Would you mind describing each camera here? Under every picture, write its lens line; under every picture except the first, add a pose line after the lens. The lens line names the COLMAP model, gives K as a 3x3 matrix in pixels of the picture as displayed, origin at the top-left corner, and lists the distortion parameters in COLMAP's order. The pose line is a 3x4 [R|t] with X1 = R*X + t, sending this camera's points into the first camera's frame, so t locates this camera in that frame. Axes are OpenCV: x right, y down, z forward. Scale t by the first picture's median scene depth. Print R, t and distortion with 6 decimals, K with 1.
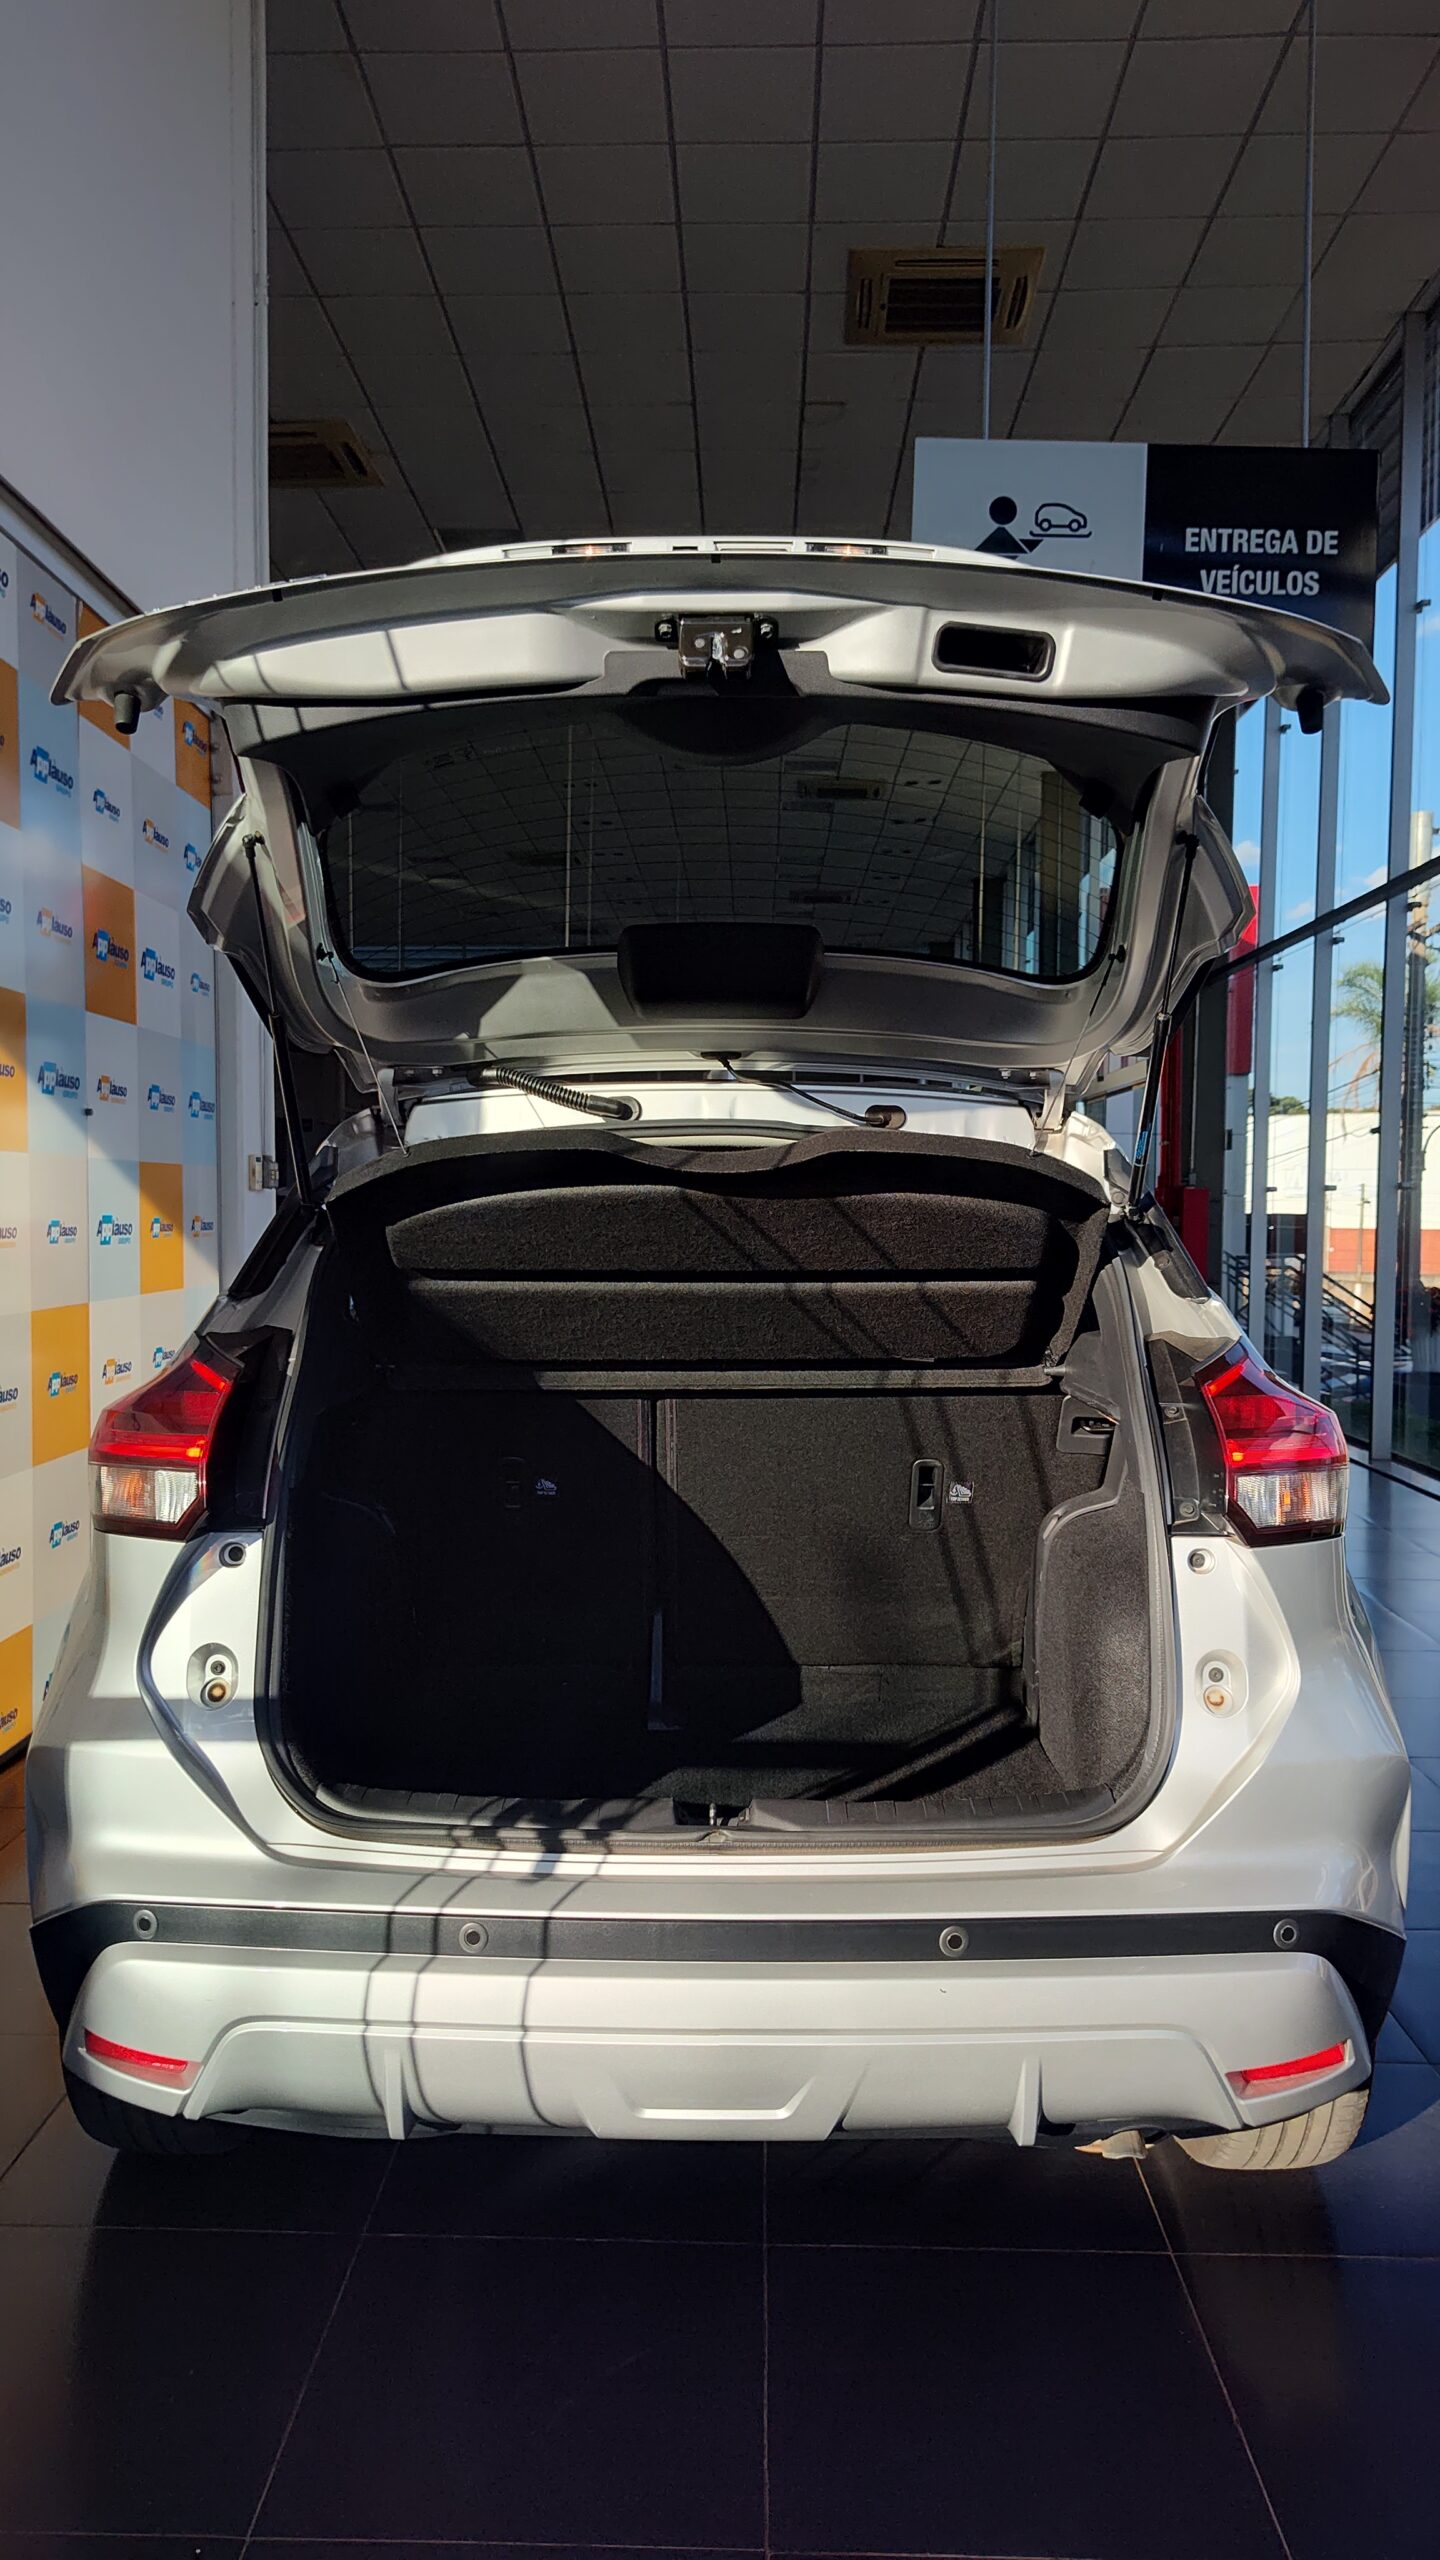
lens RADIAL K [[1716.8, 0, 715.4], [0, 1716.8, 1308.1], [0, 0, 1]] dist [0.131957, -0.208002]
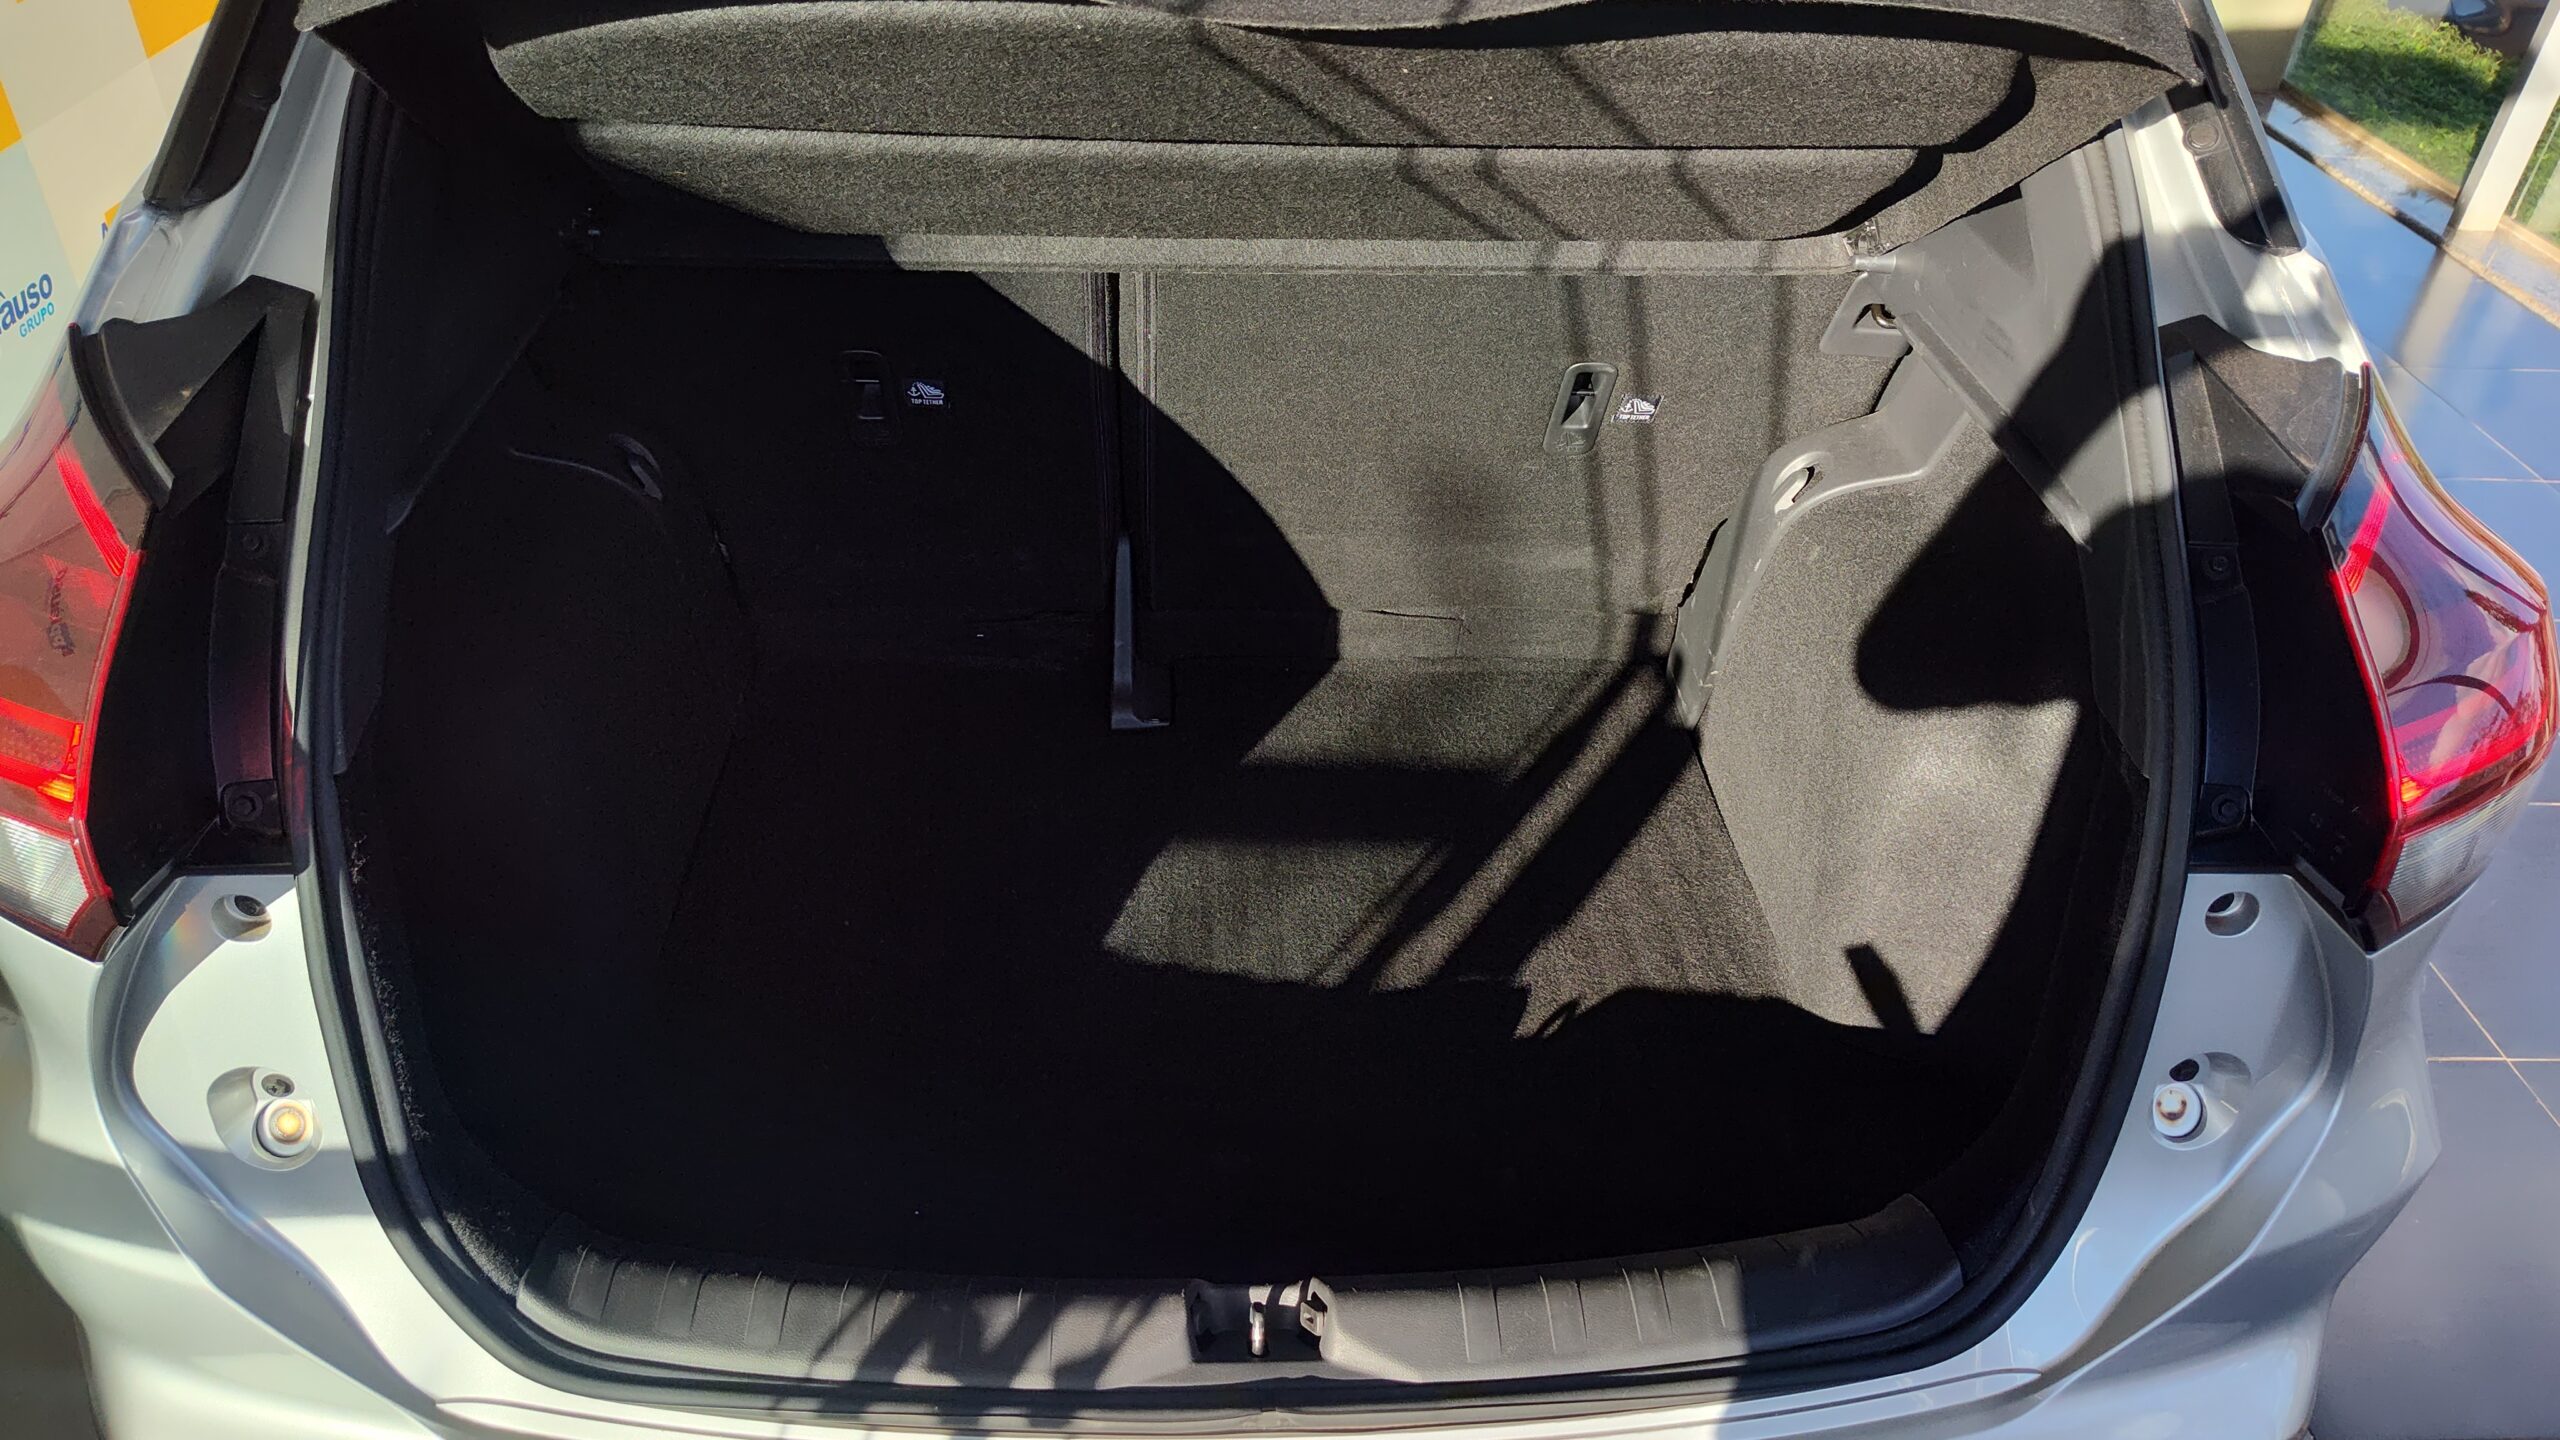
lens RADIAL K [[1738.7, 0, 1269.9], [0, 1738.7, 715.4], [0, 0, 1]] dist [0.043850, -0.042314]
pose [[0.997620, -0.006157, 0.068670, -0.028708], [-0.031880, 0.841940, 0.538628, -0.141494], [-0.061133, -0.539535, 0.839741, 0.521548]]
